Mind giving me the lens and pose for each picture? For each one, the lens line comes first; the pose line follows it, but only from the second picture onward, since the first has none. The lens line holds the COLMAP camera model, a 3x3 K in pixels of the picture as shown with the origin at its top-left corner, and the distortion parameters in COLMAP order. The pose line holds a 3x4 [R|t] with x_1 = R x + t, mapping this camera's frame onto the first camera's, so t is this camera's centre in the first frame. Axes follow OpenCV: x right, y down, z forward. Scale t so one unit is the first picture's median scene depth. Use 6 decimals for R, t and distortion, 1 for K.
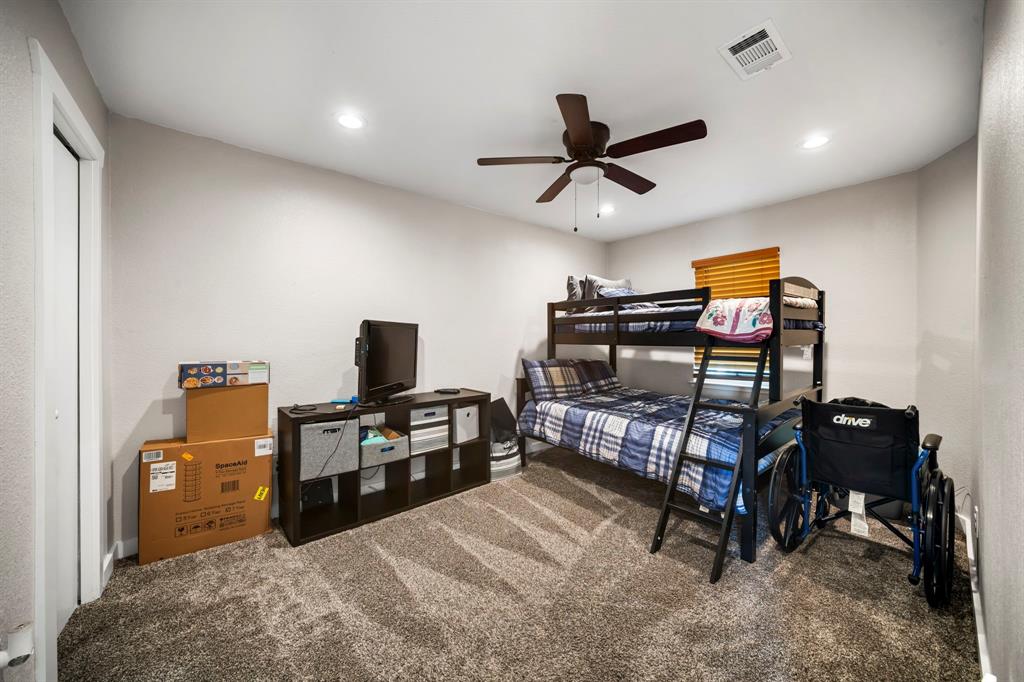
lens RADIAL K [[361.9, 0, 512.0], [0, 361.9, 341.0], [0, 0, 1]] dist [-0.028165, 0.005031]
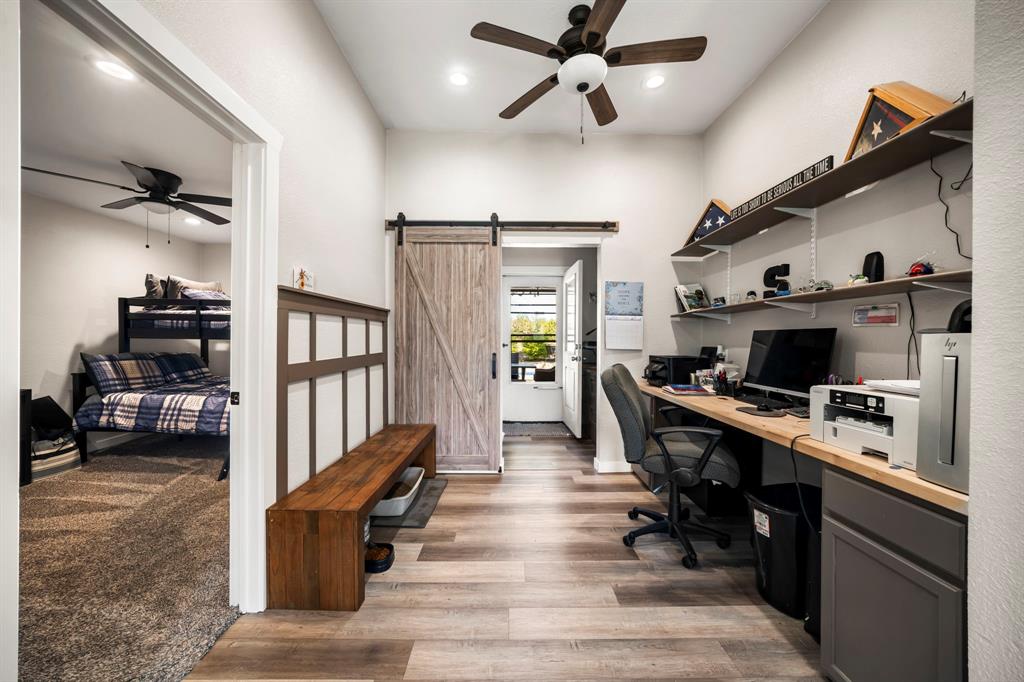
lens RADIAL K [[361.9, 0, 512.0], [0, 361.9, 341.0], [0, 0, 1]] dist [-0.028165, 0.005031]
pose [[0.603617, -0.002844, 0.797269, -0.026198], [-0.008871, 0.999908, 0.010283, -0.003729], [-0.797225, -0.013280, 0.603536, -0.546728]]
